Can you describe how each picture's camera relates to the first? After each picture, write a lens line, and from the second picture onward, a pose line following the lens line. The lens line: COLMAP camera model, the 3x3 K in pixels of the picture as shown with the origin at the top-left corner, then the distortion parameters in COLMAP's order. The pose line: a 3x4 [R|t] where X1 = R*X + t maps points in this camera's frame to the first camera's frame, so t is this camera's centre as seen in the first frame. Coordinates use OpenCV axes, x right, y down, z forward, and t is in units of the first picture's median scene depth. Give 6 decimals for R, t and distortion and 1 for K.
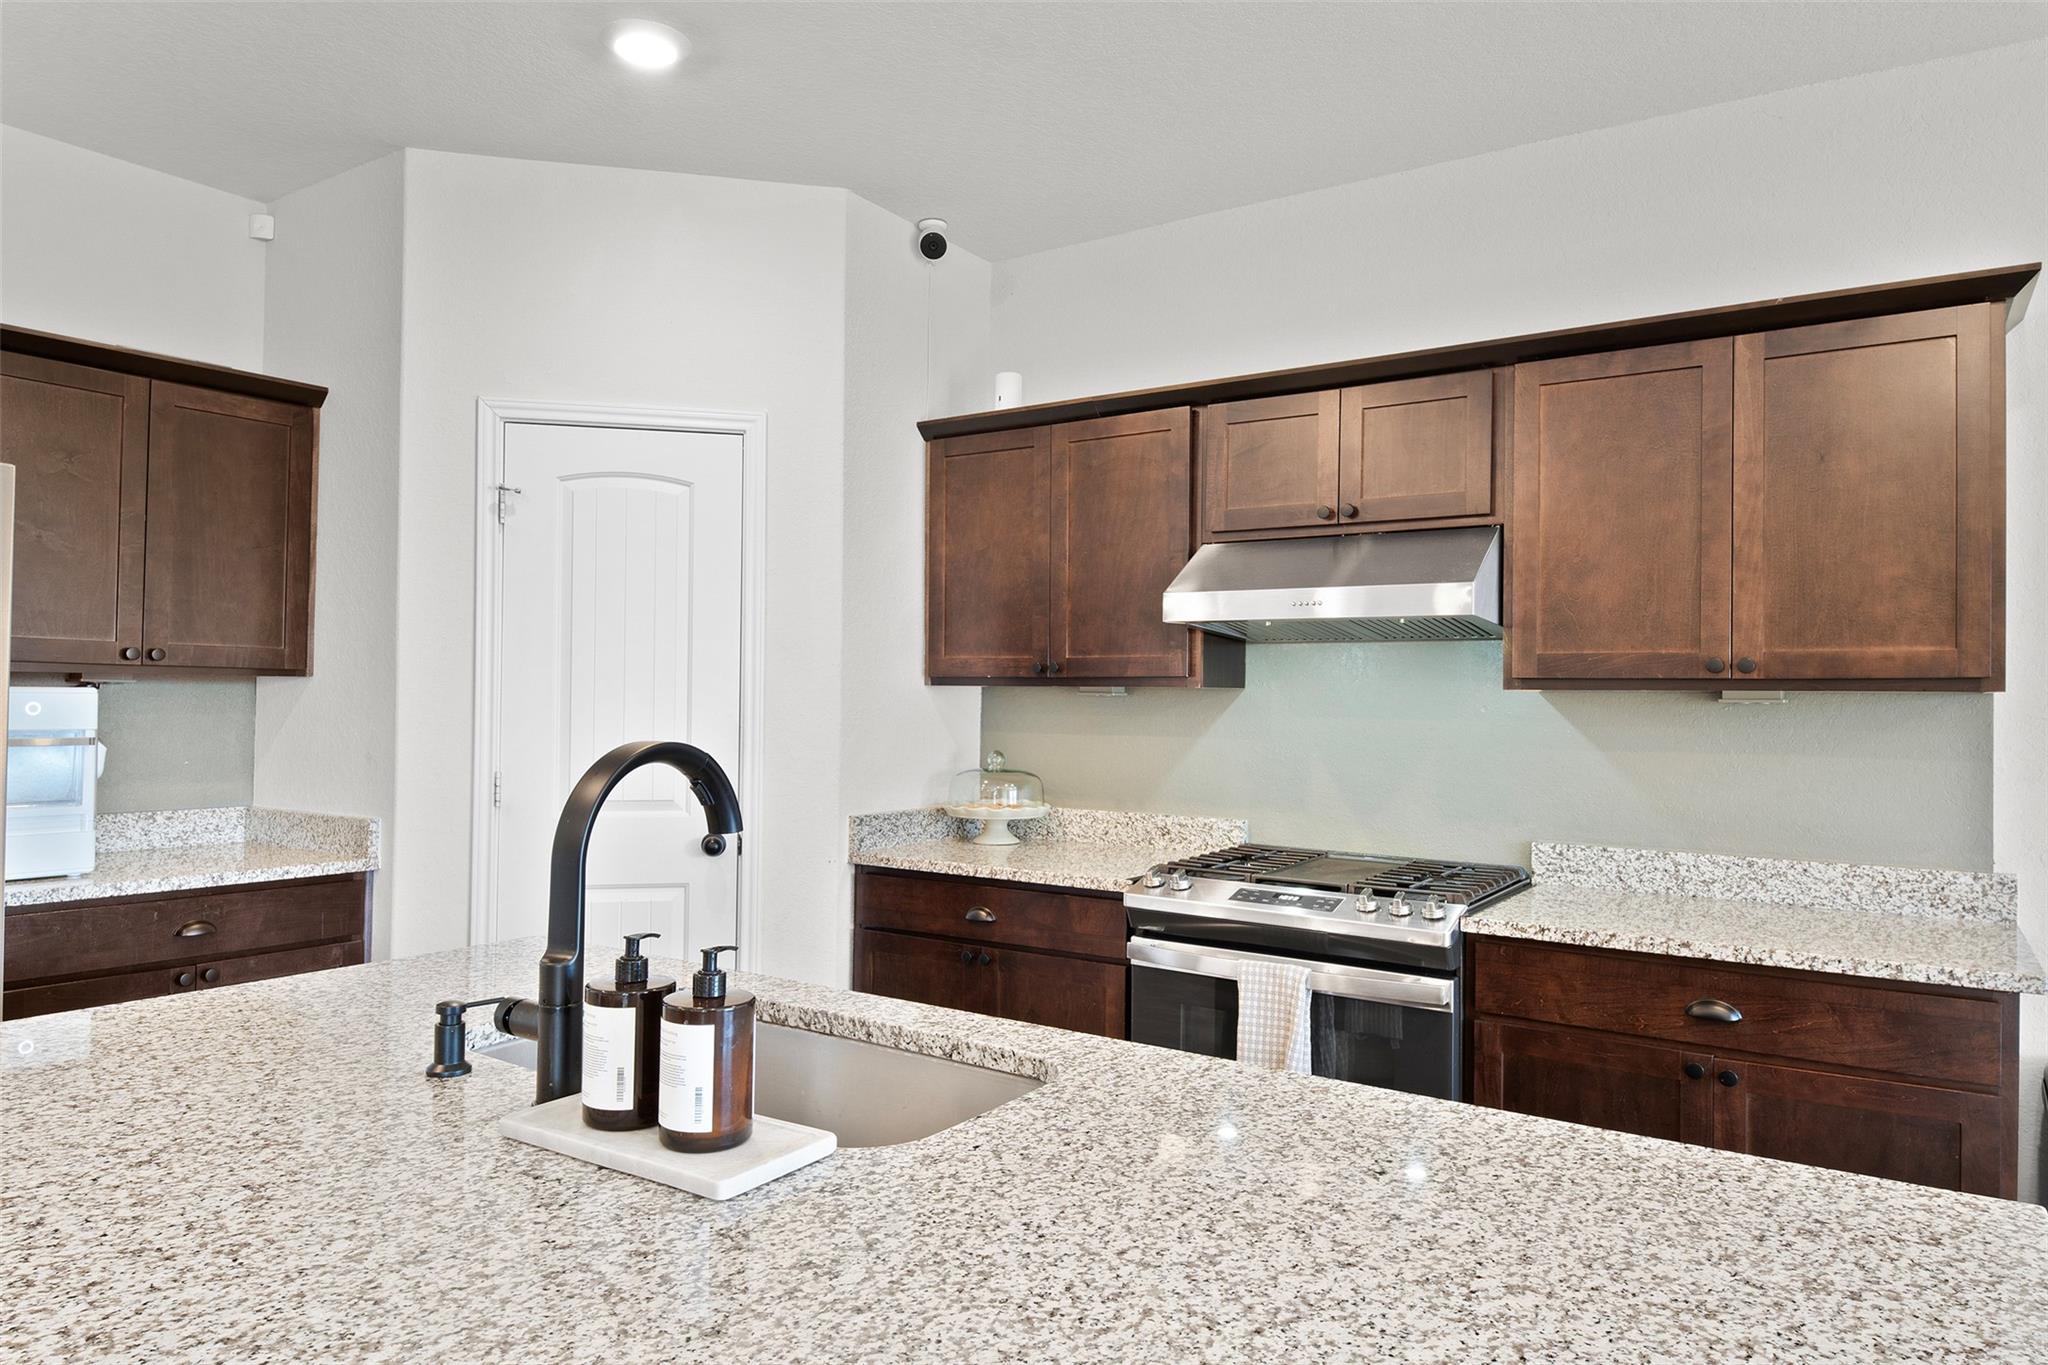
lens RADIAL K [[1279.1, 0, 1026.6], [0, 1279.1, 684.8], [0, 0, 1]] dist [0.030574, -0.032431]
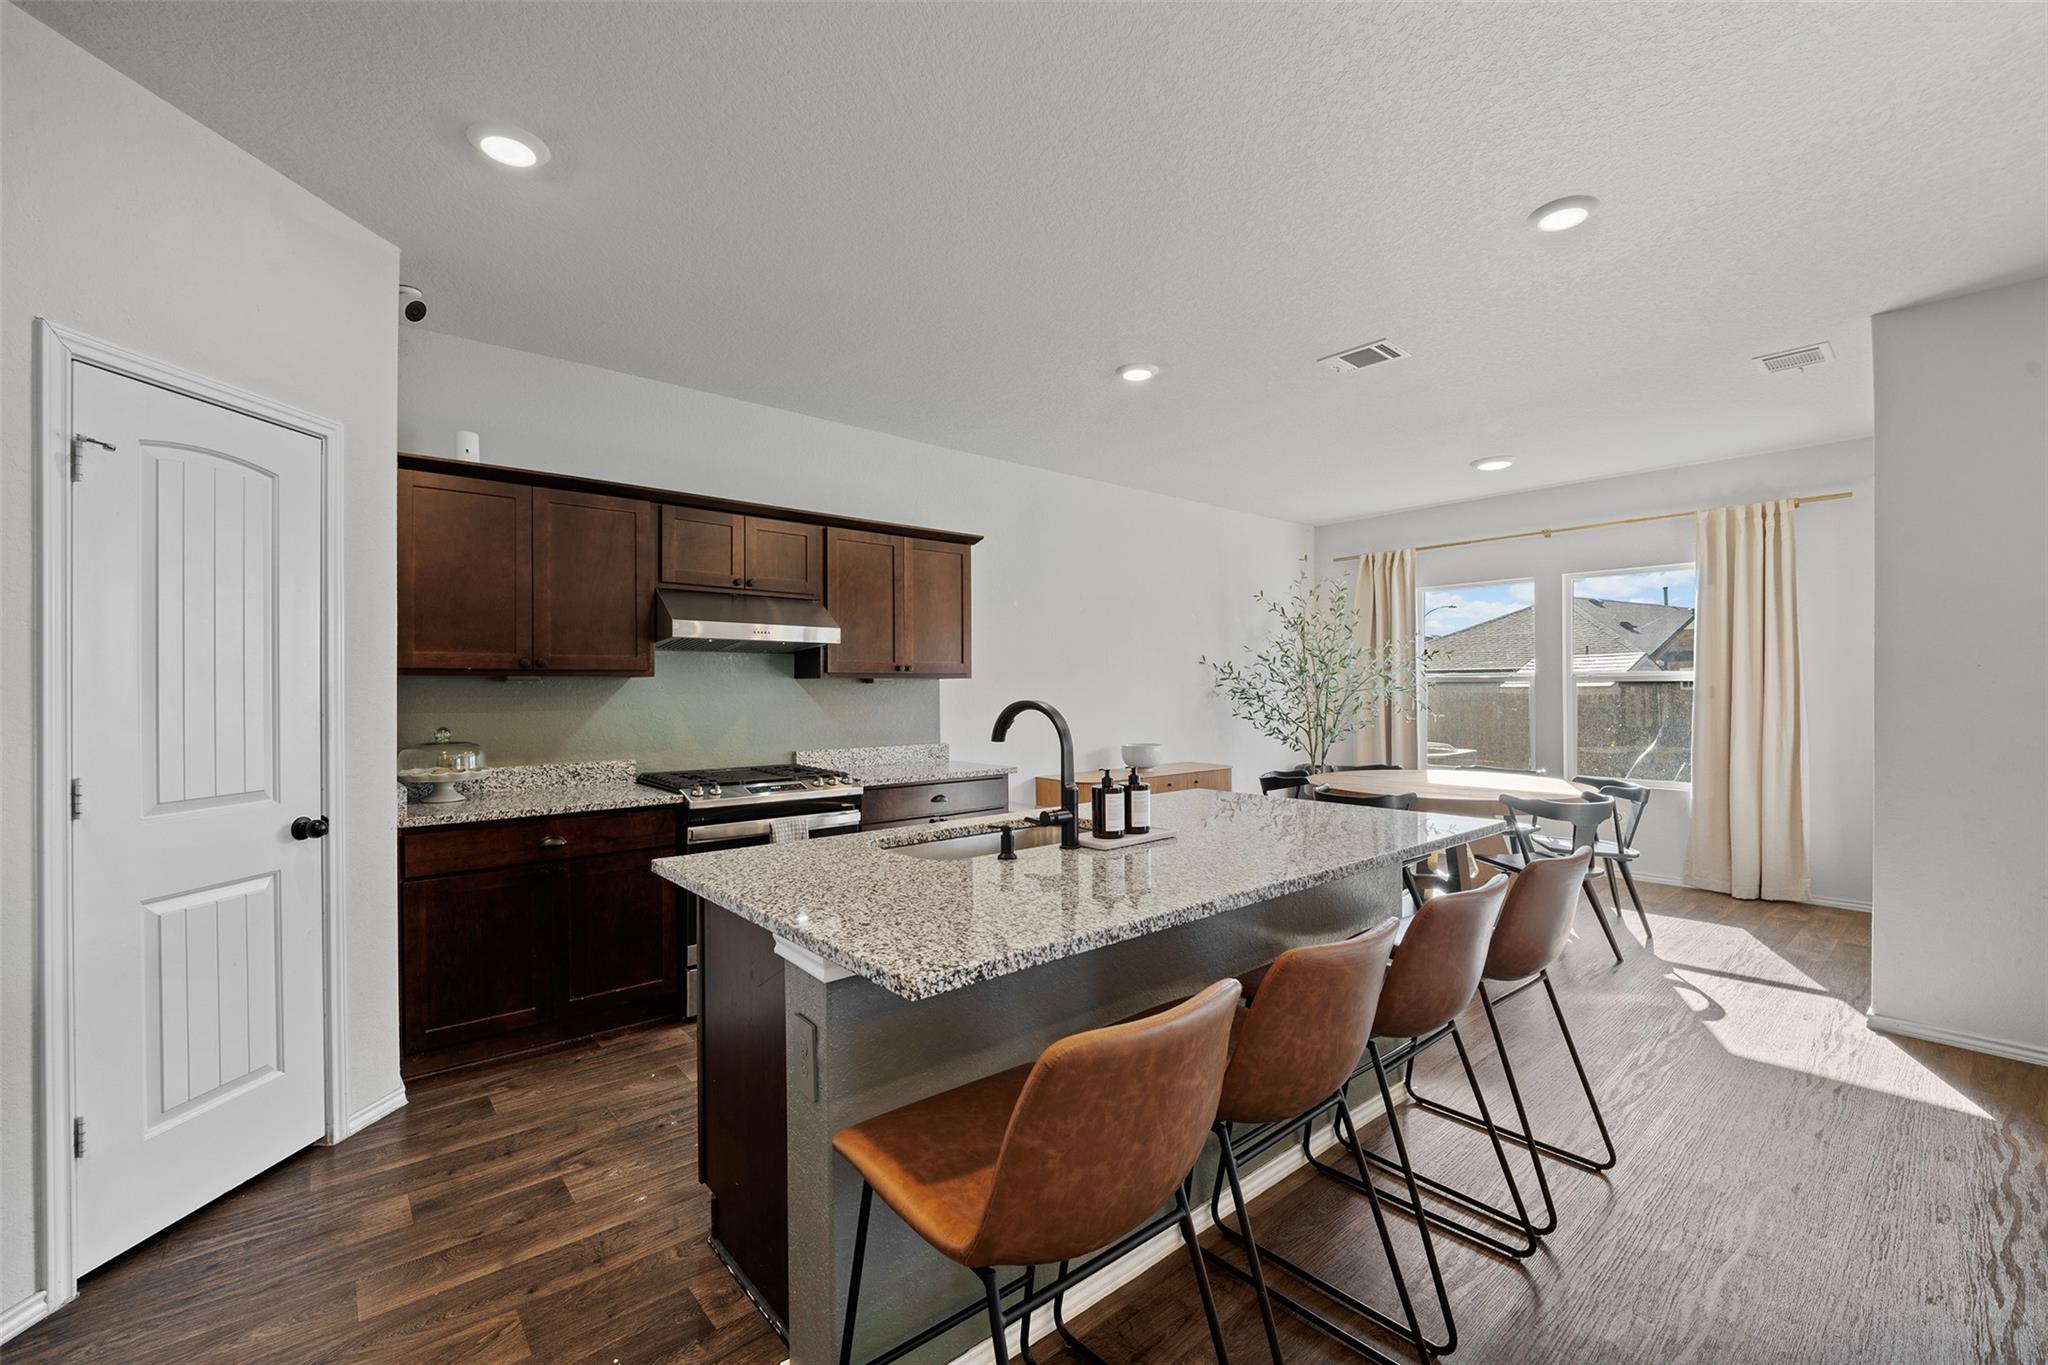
lens RADIAL K [[848.6, 0, 1039.8], [0, 848.6, 685.2], [0, 0, 1]] dist [-0.006920, -0.002945]
pose [[0.253215, -0.010803, 0.967350, -0.774990], [-0.001326, 0.999933, 0.011514, -0.000453], [-0.967409, -0.004199, 0.253184, 0.255661]]
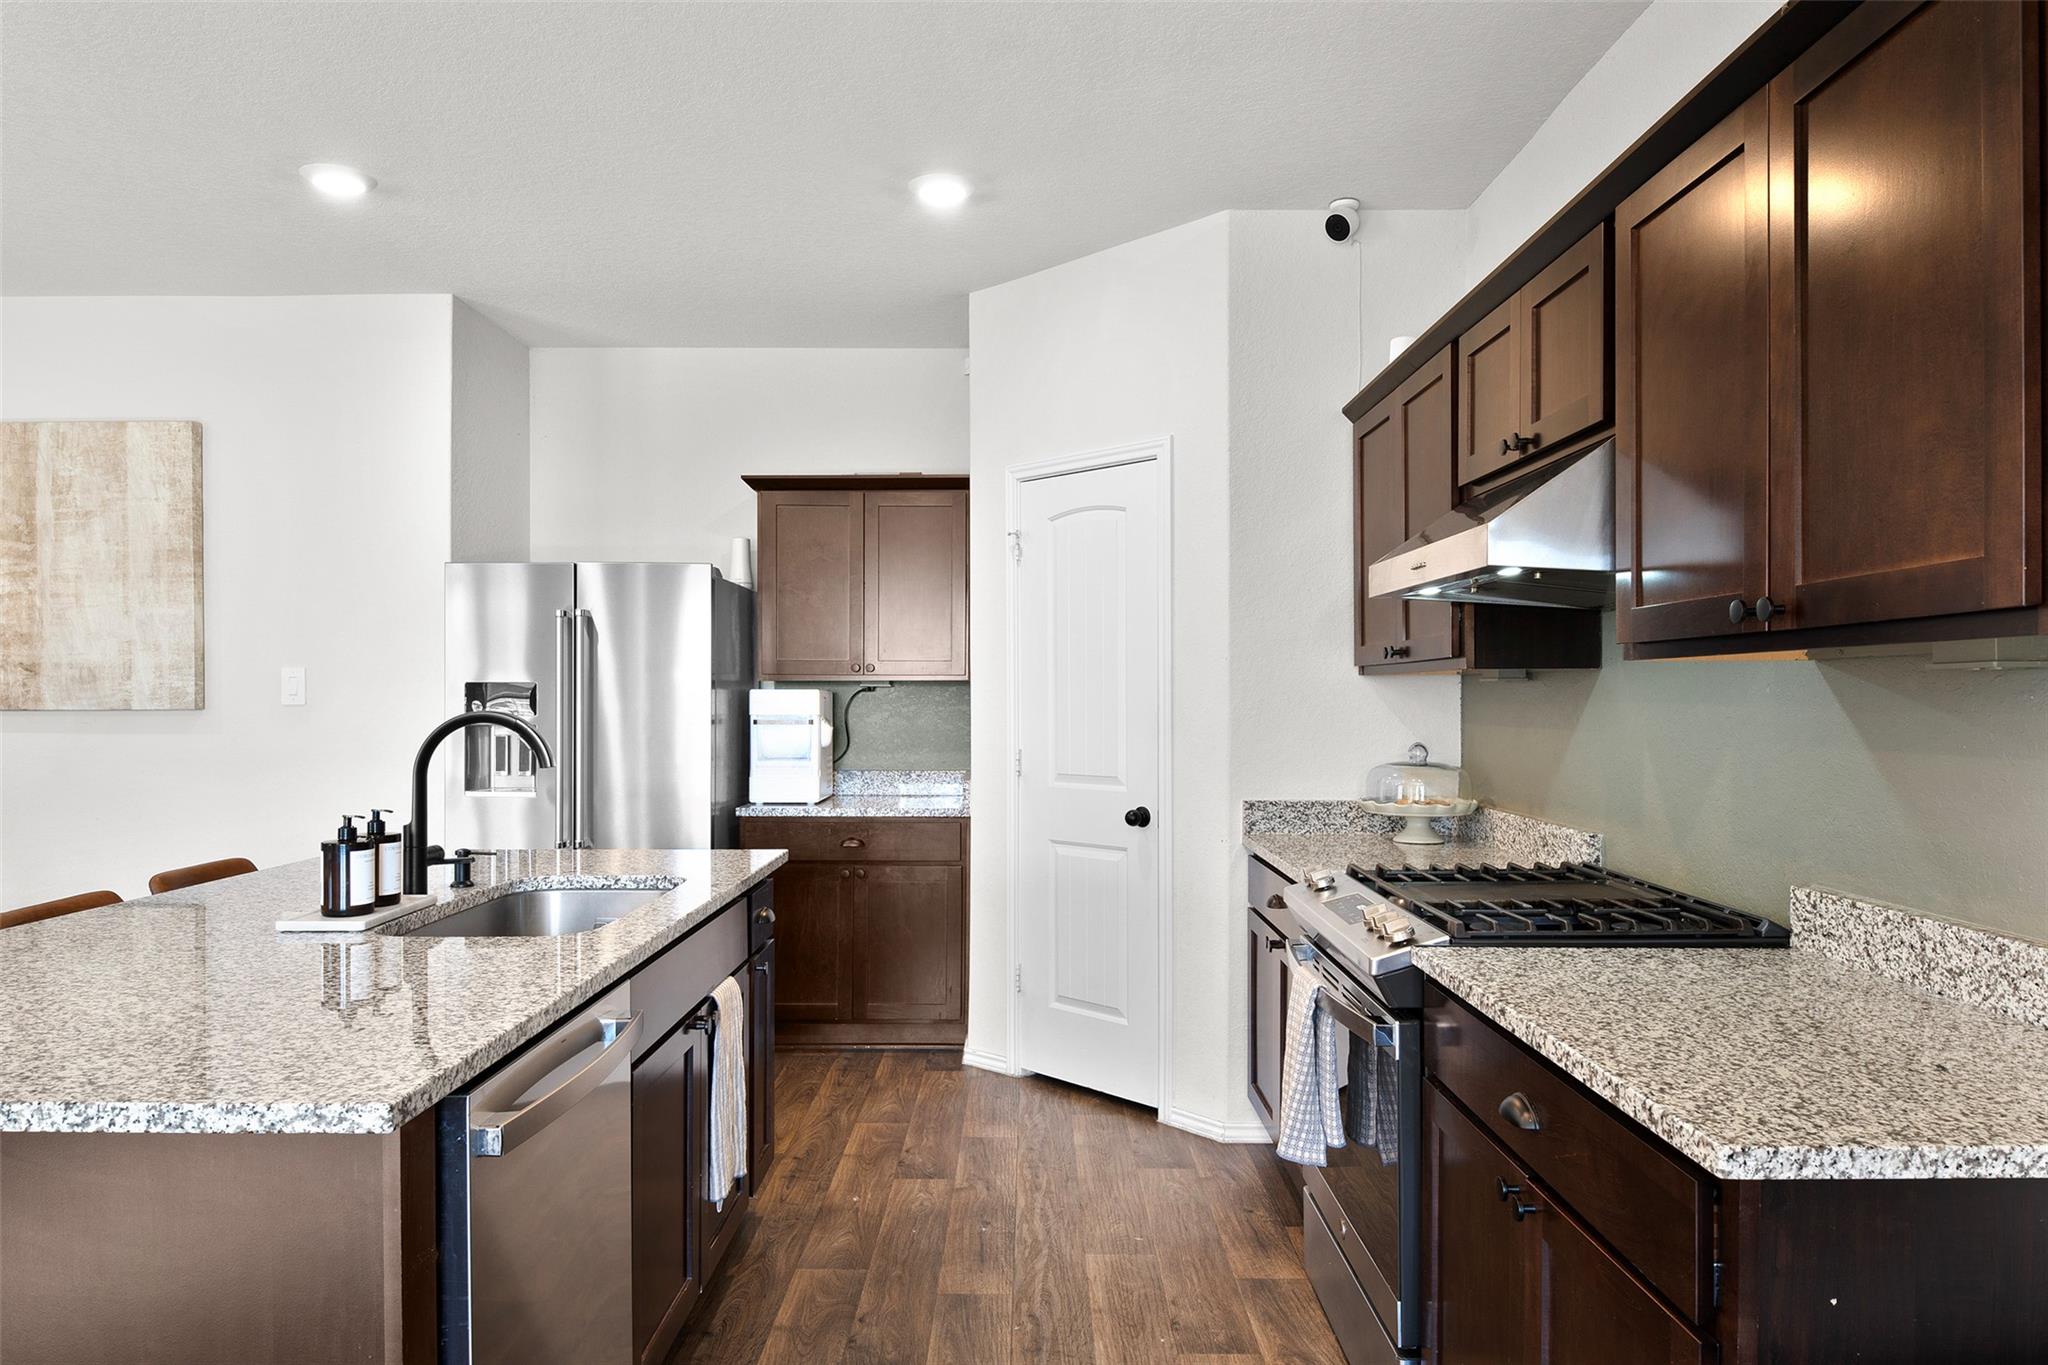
lens RADIAL K [[1279.1, 0, 1022.7], [0, 1279.1, 705.7], [0, 0, 1]] dist [0.030574, -0.032431]
pose [[0.559120, -0.005852, -0.829066, 0.677753], [0.016267, 0.999860, 0.003912, 0.018120], [0.828927, -0.015674, 0.559136, 0.272037]]
